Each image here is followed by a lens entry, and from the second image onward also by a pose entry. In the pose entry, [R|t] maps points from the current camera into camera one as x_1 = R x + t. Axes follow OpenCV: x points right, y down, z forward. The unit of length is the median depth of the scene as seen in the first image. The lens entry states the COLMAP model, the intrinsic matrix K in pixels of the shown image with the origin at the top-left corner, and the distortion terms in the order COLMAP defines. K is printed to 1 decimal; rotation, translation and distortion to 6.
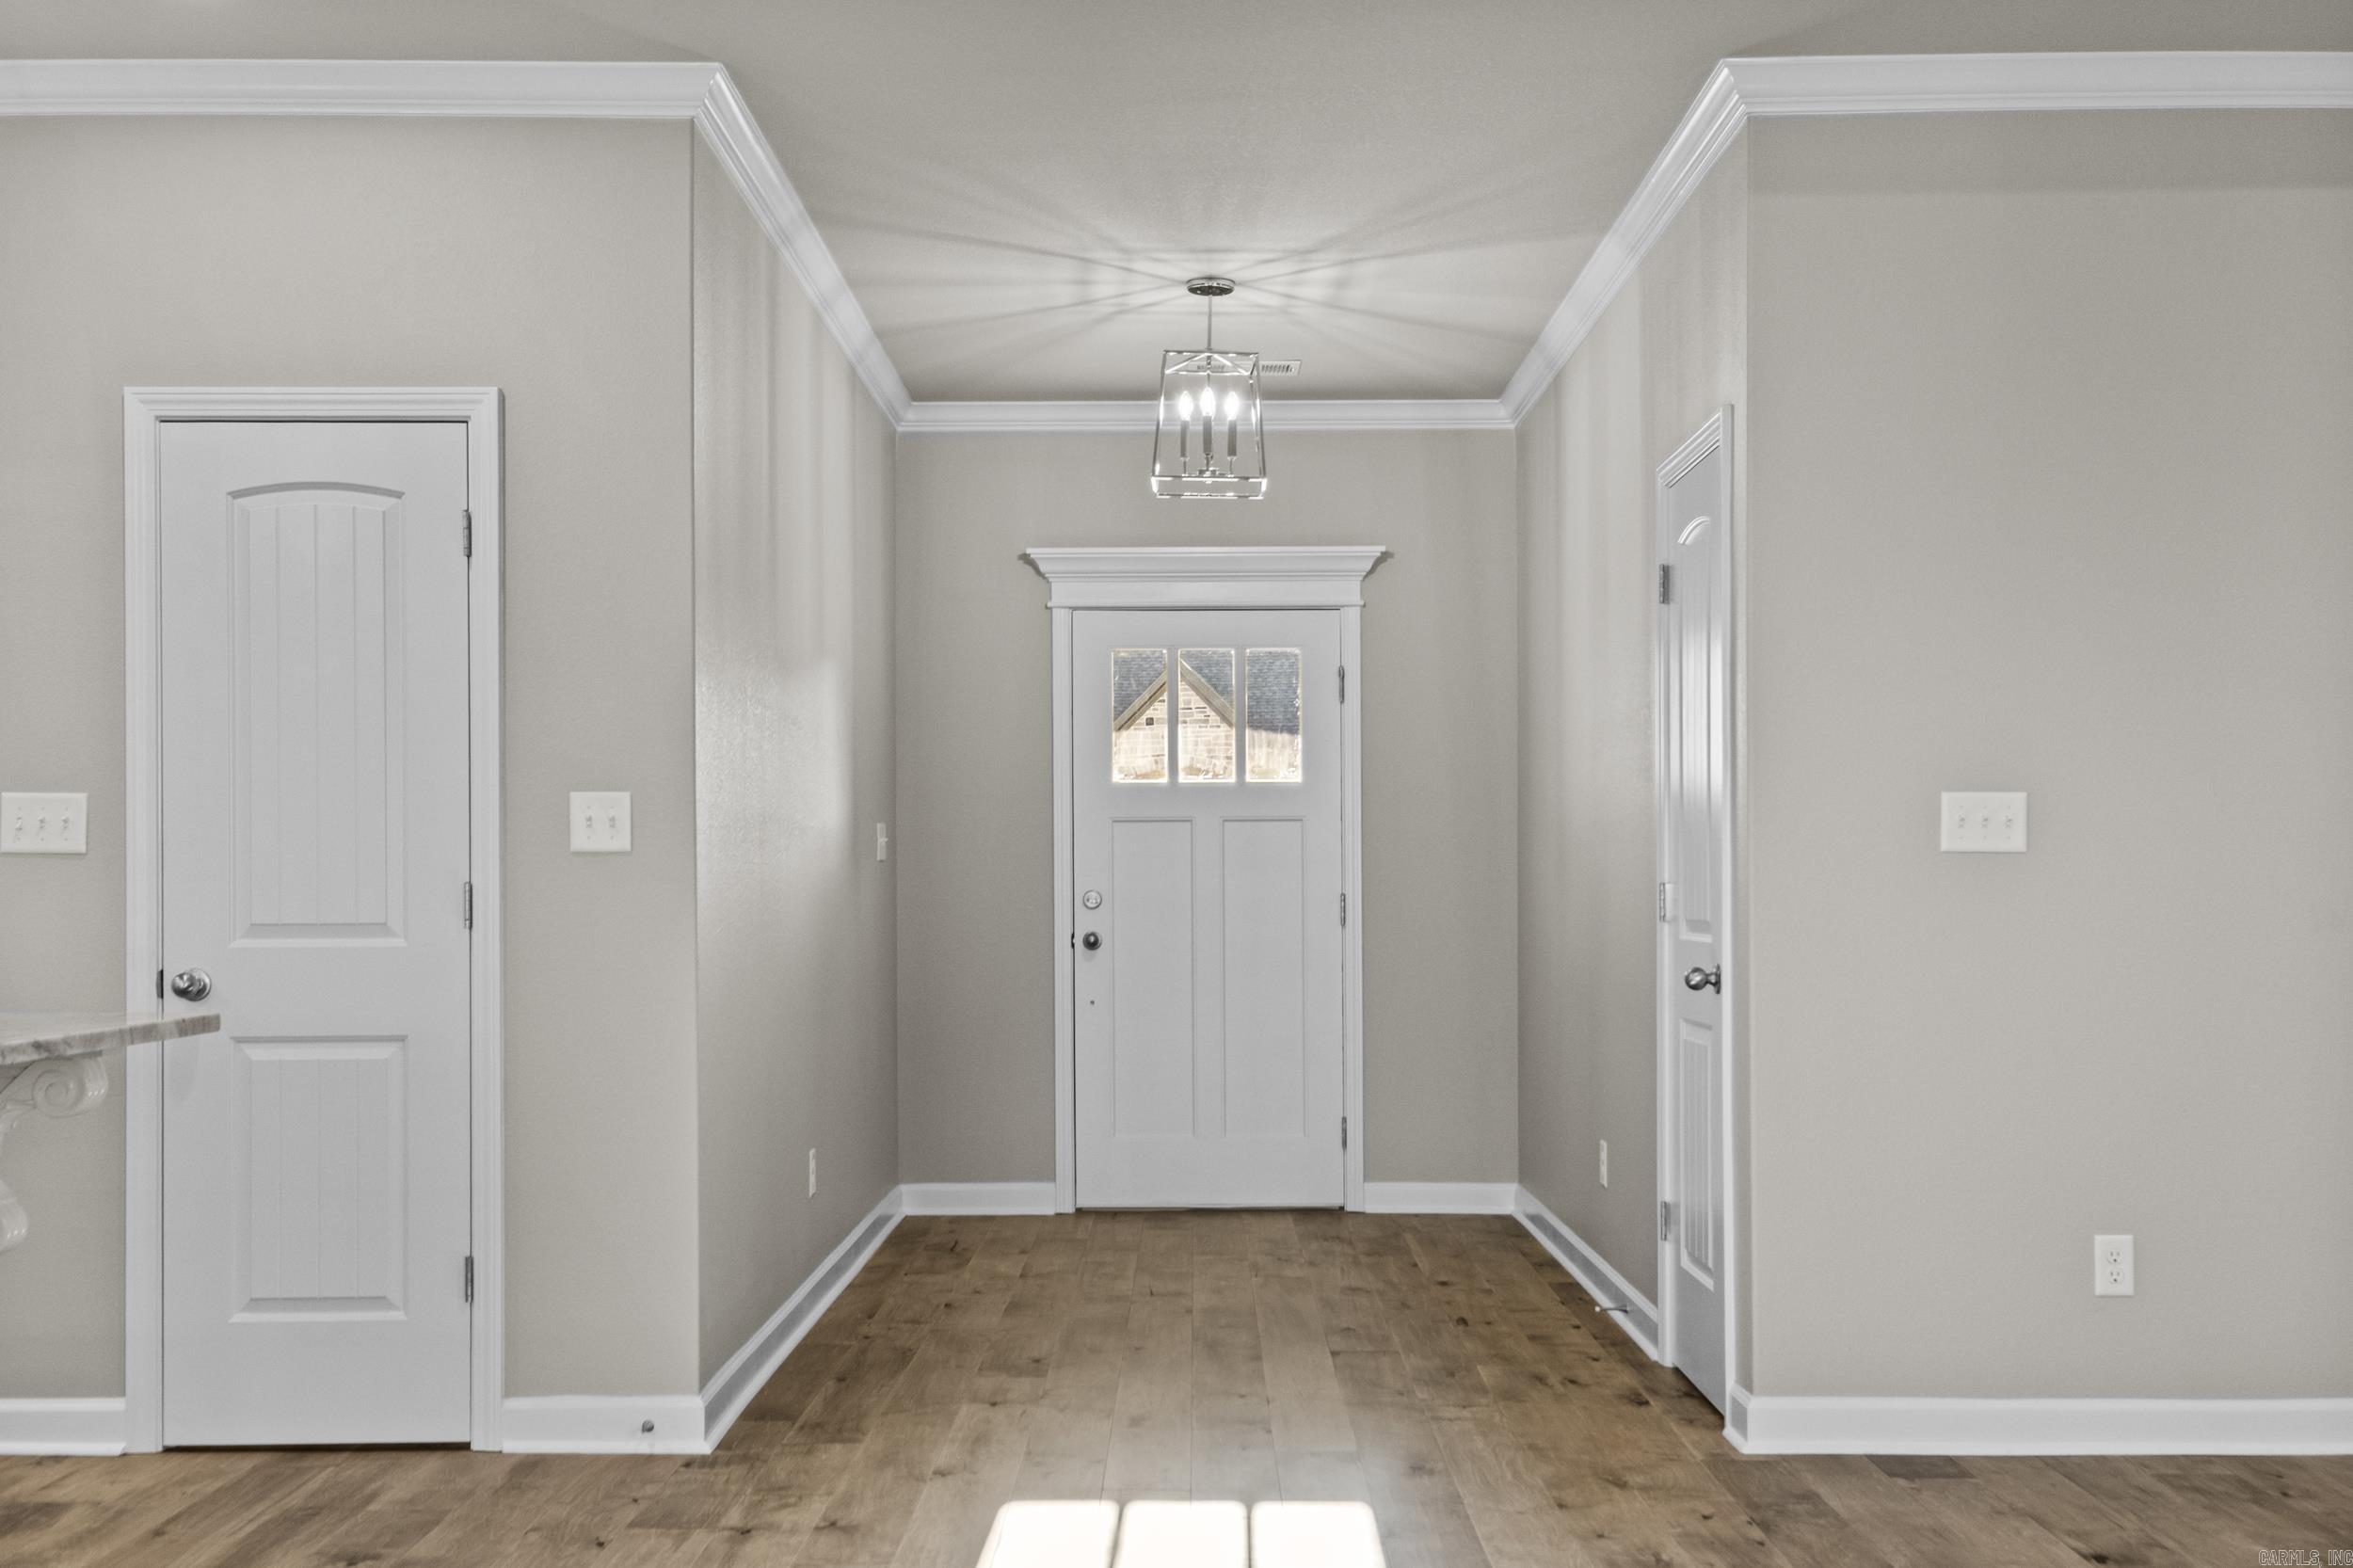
lens RADIAL K [[2430.6, 0, 1175.5], [0, 2430.6, 863.0], [0, 0, 1]] dist [0.081023, 0.002240]
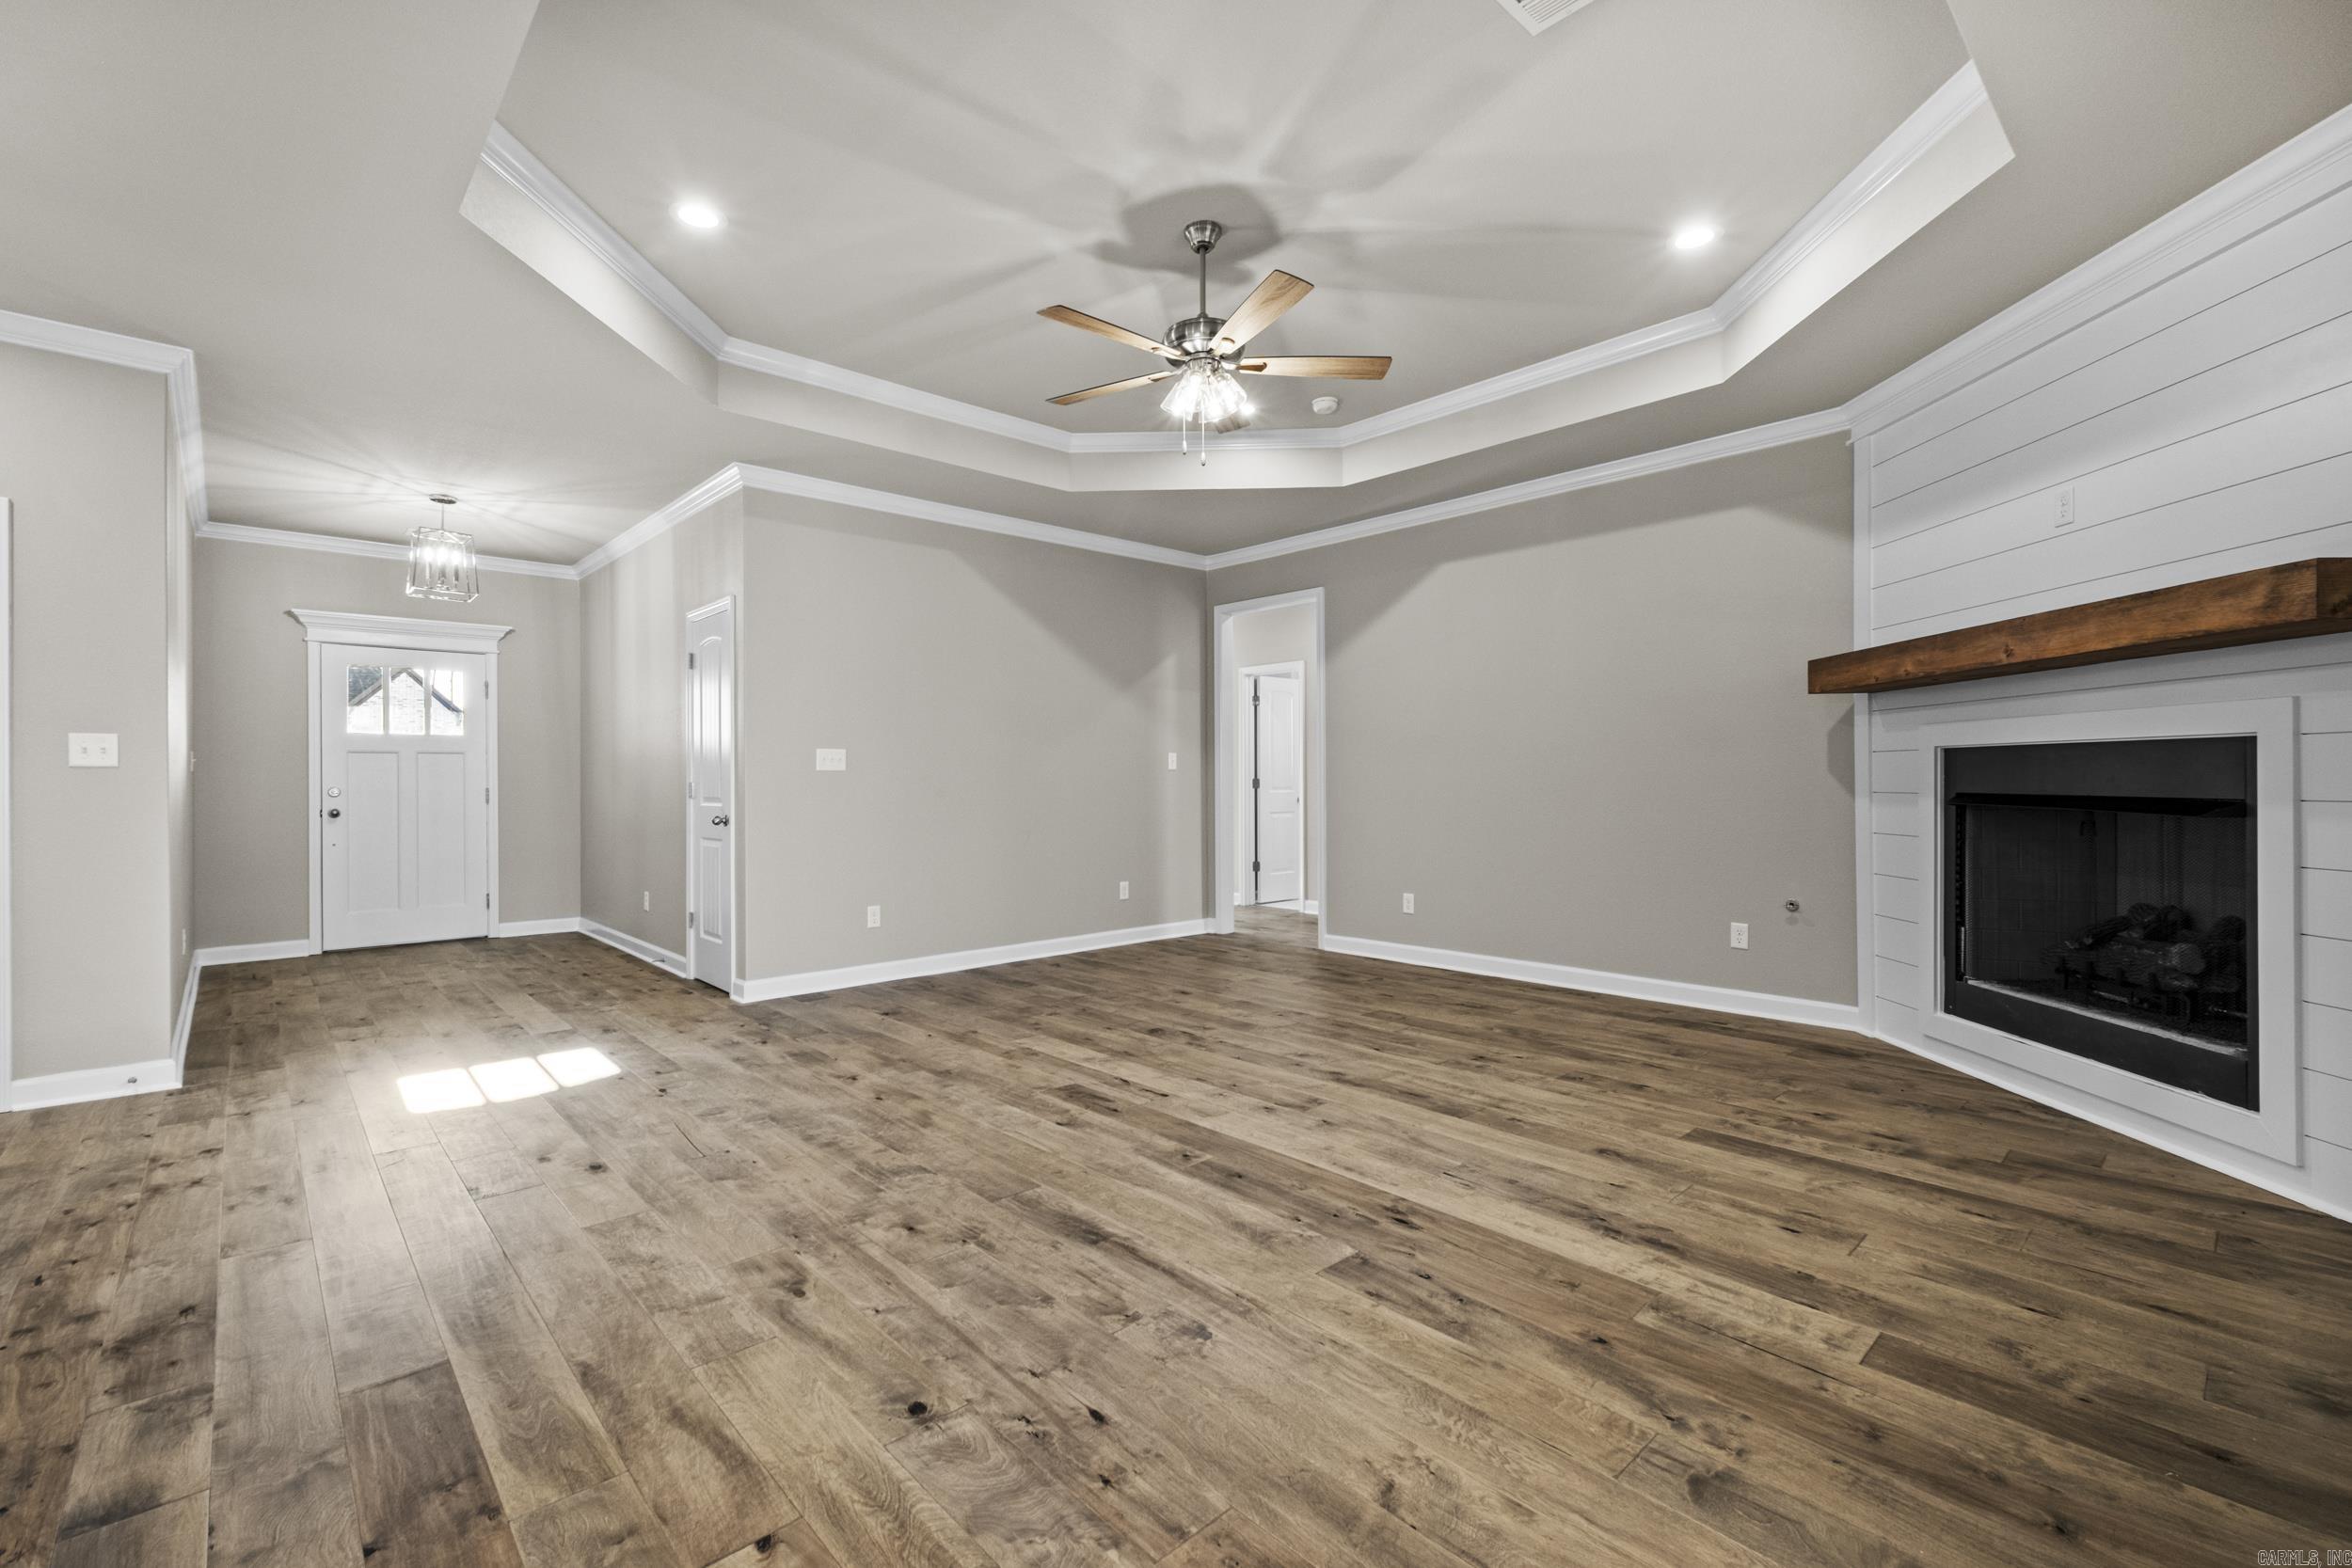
lens RADIAL K [[1014.4, 0, 1162.6], [0, 1014.4, 778.3], [0, 0, 1]] dist [0.006678, 0.000415]
pose [[0.735012, 0.000490, 0.678054, -0.138586], [-0.003078, 0.999992, 0.002614, -0.000478], [-0.678047, -0.004009, 0.735008, -0.070088]]
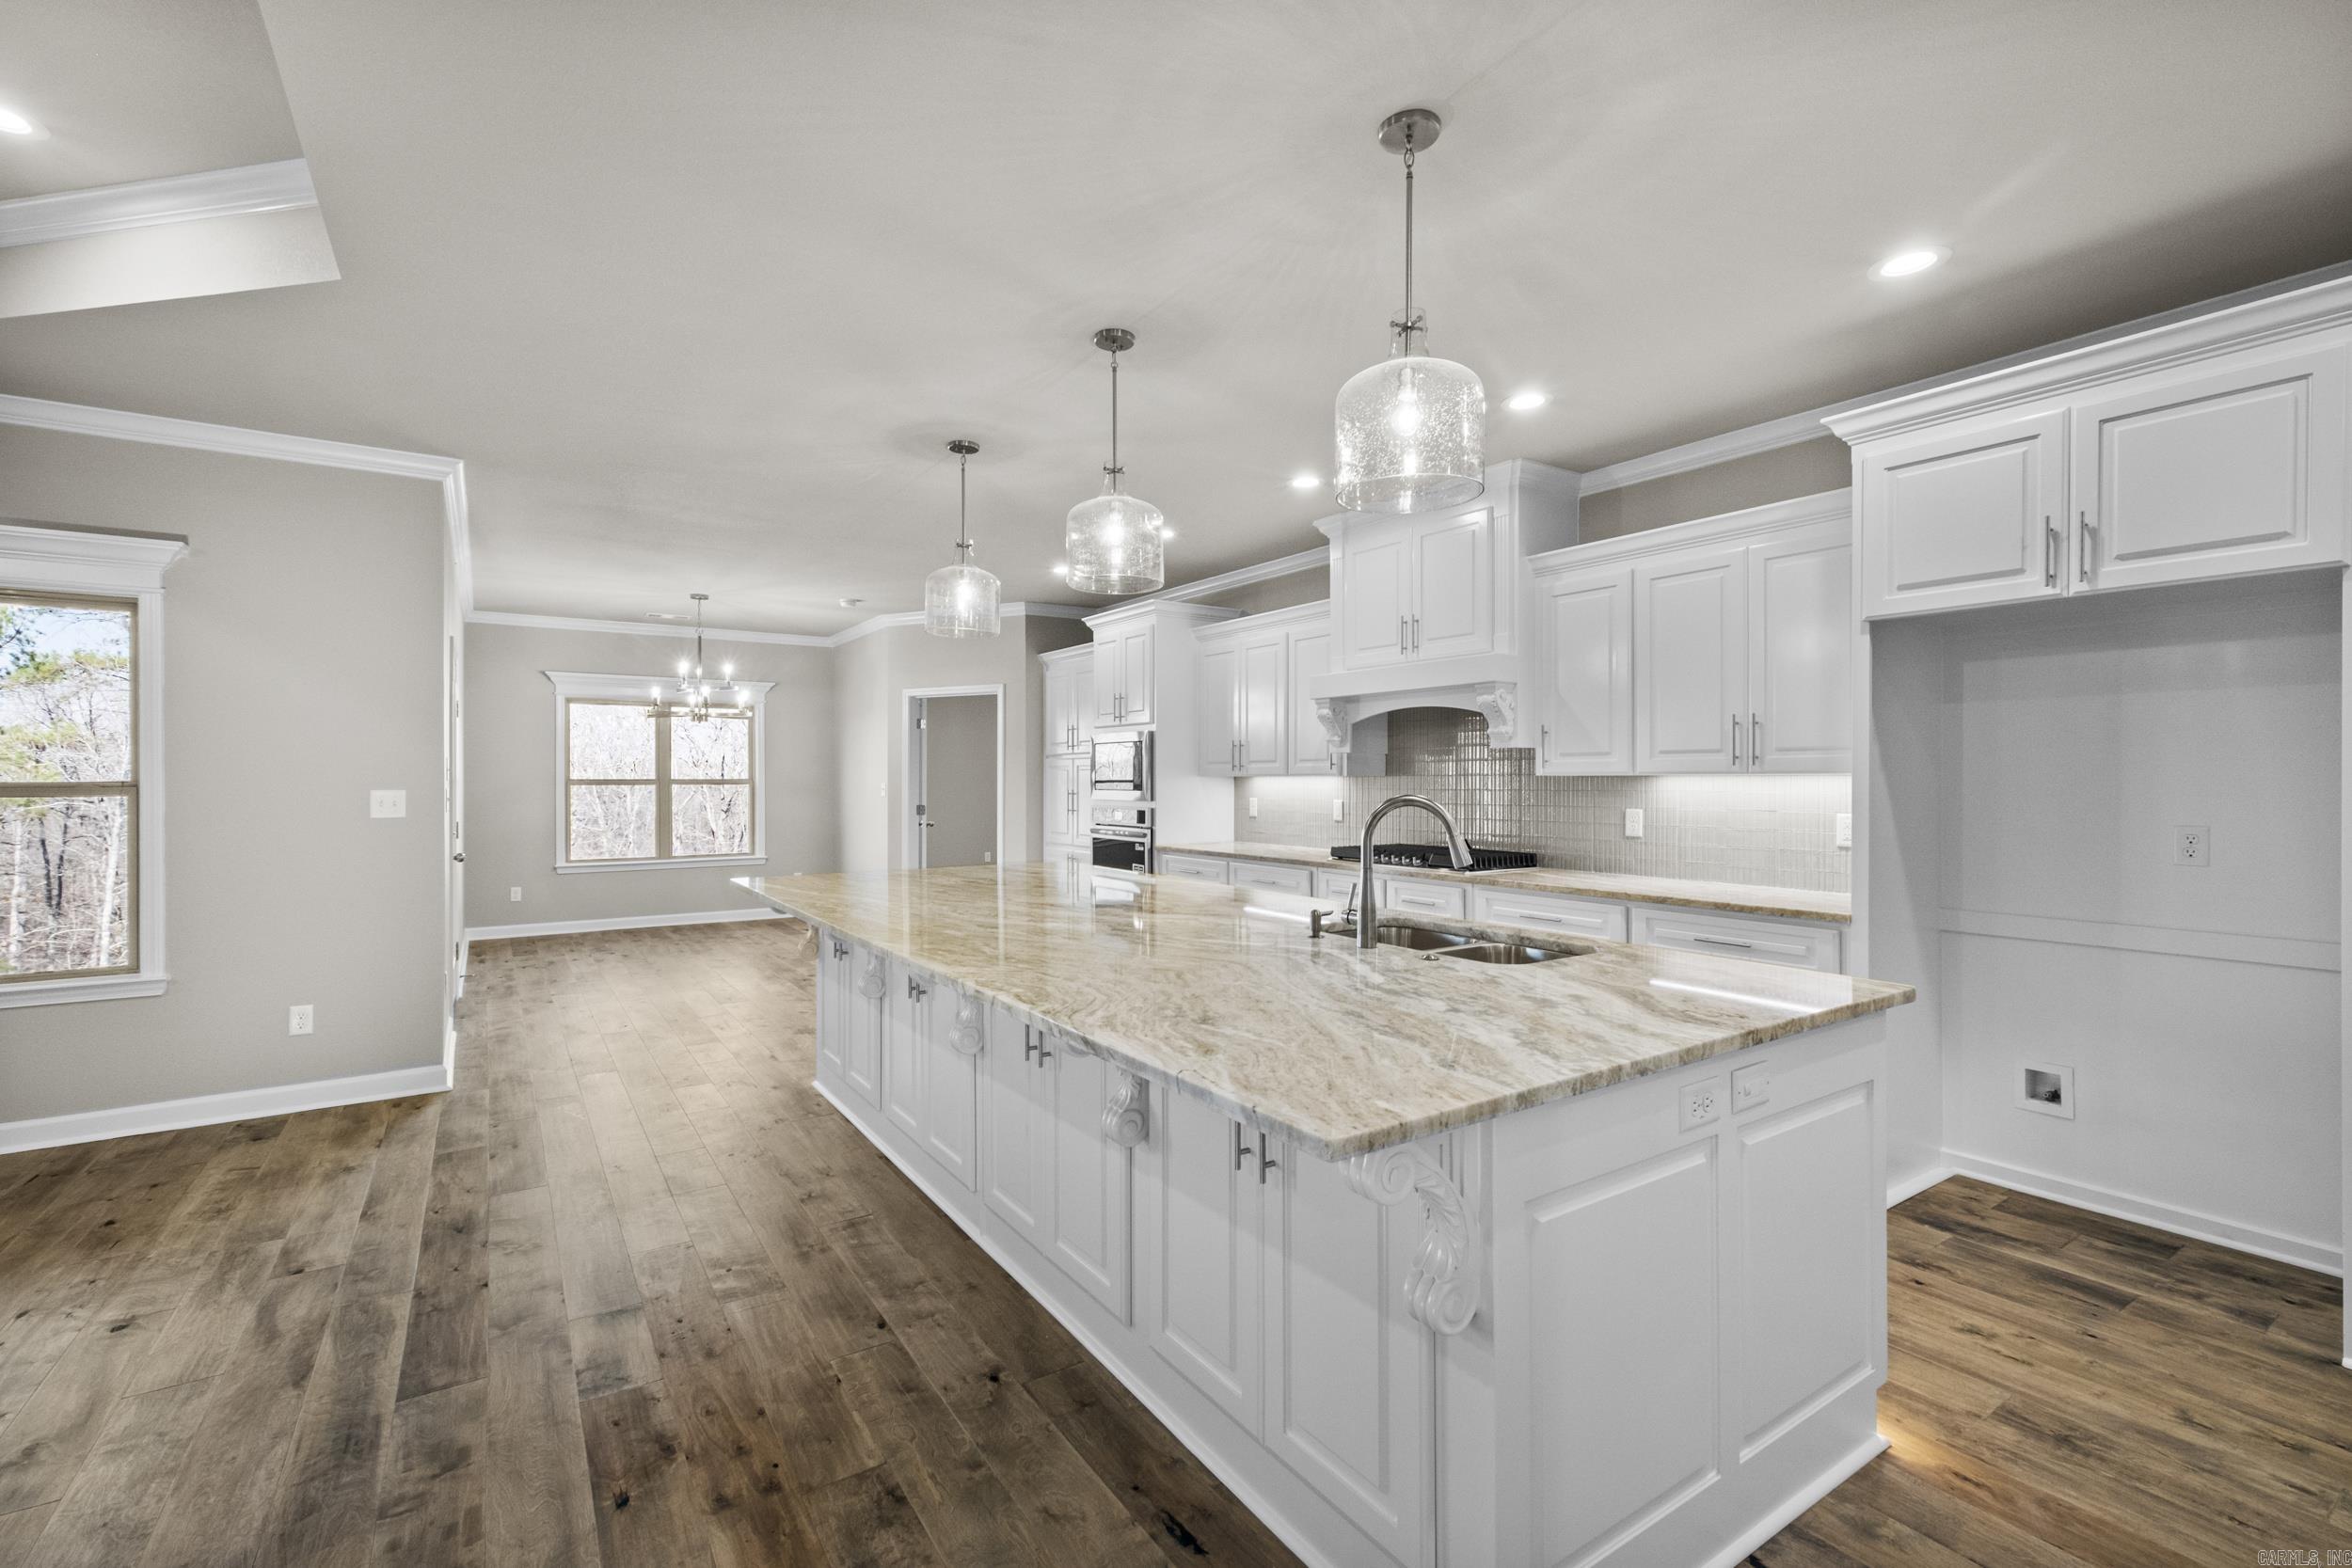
lens RADIAL K [[1019.2, 0, 1161.6], [0, 1019.2, 779.3], [0, 0, 1]] dist [0.005940, 0.000325]
pose [[-0.831934, 0.005078, -0.554852, -0.110137], [0.008538, 0.999957, -0.003650, -0.033181], [0.554809, -0.007774, -0.831941, 0.802658]]
